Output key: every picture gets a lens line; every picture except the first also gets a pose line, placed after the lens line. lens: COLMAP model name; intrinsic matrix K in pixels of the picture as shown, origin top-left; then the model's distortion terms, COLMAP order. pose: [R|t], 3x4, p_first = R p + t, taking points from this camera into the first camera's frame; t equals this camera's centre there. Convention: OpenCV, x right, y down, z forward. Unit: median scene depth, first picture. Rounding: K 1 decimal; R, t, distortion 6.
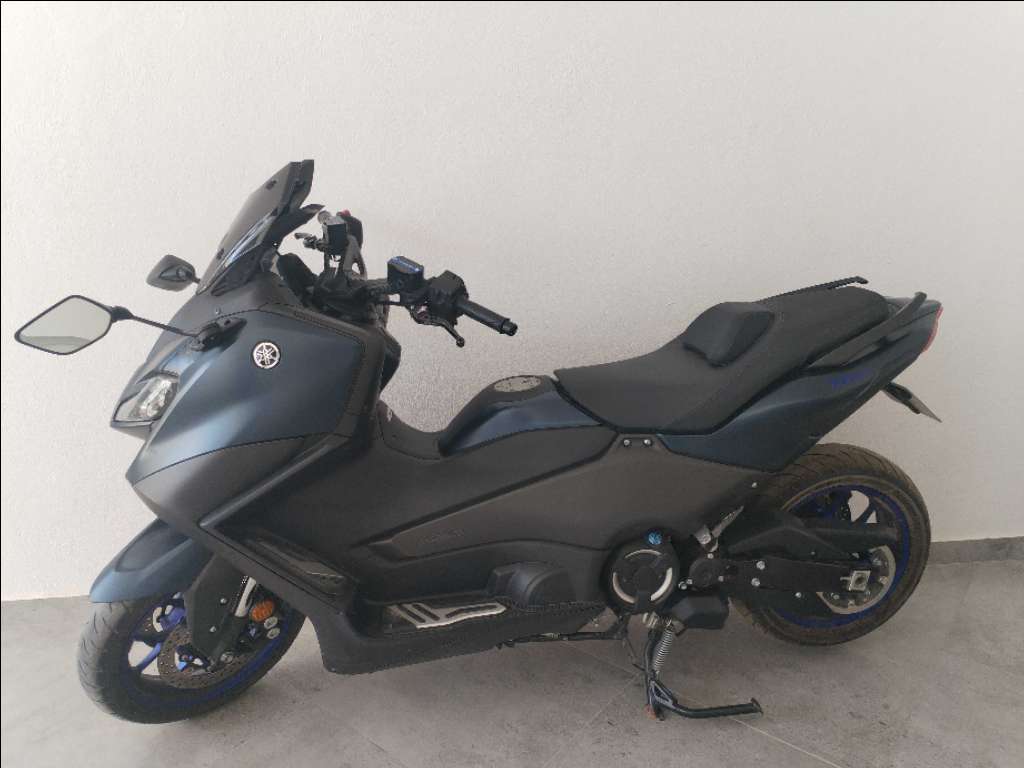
lens RADIAL K [[760.3, 0, 512.0], [0, 760.3, 384.0], [0, 0, 1]] dist [0.001229, -0.000665]
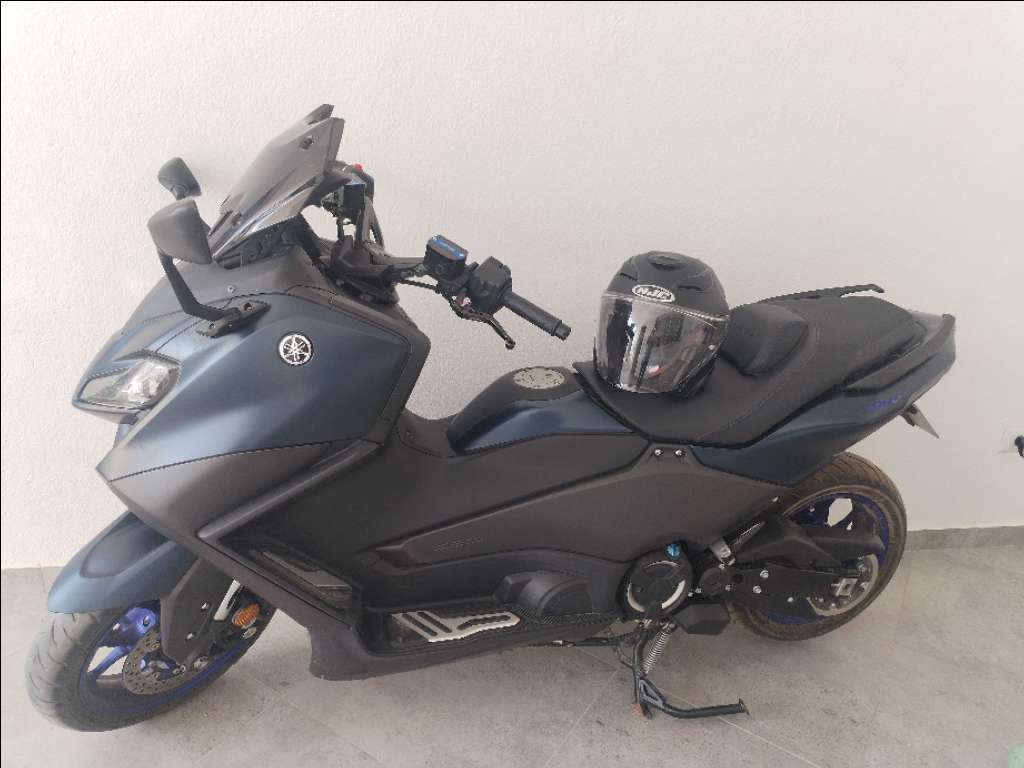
lens RADIAL K [[760.3, 0, 512.0], [0, 760.3, 384.0], [0, 0, 1]] dist [0.001229, -0.000665]
pose [[0.985196, 0.060467, 0.160414, -0.184259], [-0.076739, 0.992296, 0.097257, -0.085309], [-0.153297, -0.108127, 0.982247, 0.102684]]
